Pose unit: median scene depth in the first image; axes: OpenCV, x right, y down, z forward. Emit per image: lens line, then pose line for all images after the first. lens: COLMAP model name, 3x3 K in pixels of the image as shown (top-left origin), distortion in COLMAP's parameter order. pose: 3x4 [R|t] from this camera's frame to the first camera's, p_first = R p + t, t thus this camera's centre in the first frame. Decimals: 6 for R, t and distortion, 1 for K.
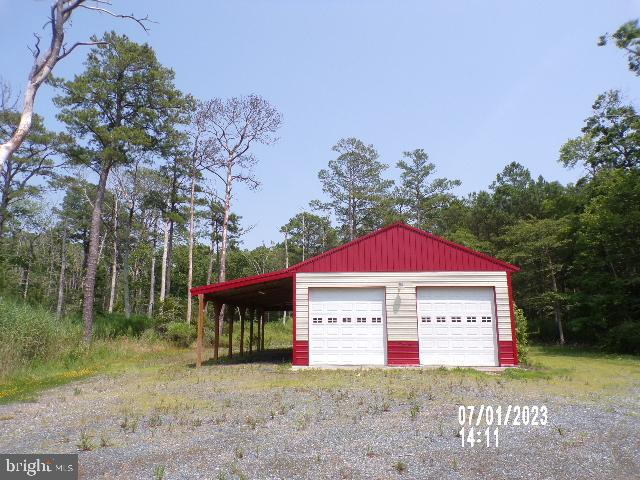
lens RADIAL K [[432.8, 0, 320.0], [0, 432.8, 240.0], [0, 0, 1]] dist [0.002291, 0.000264]
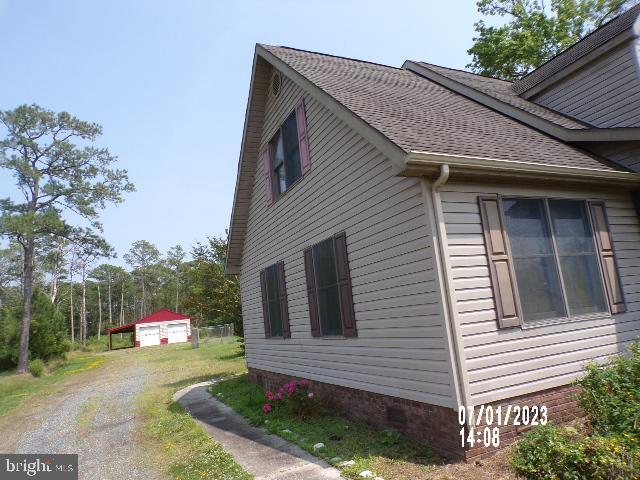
lens RADIAL K [[432.8, 0, 320.0], [0, 432.8, 240.0], [0, 0, 1]] dist [0.002291, 0.000264]
pose [[0.880312, -0.003521, 0.474381, -0.452550], [-0.000366, 0.999967, 0.008102, -0.730547], [-0.474394, -0.007306, 0.880282, -3.296506]]
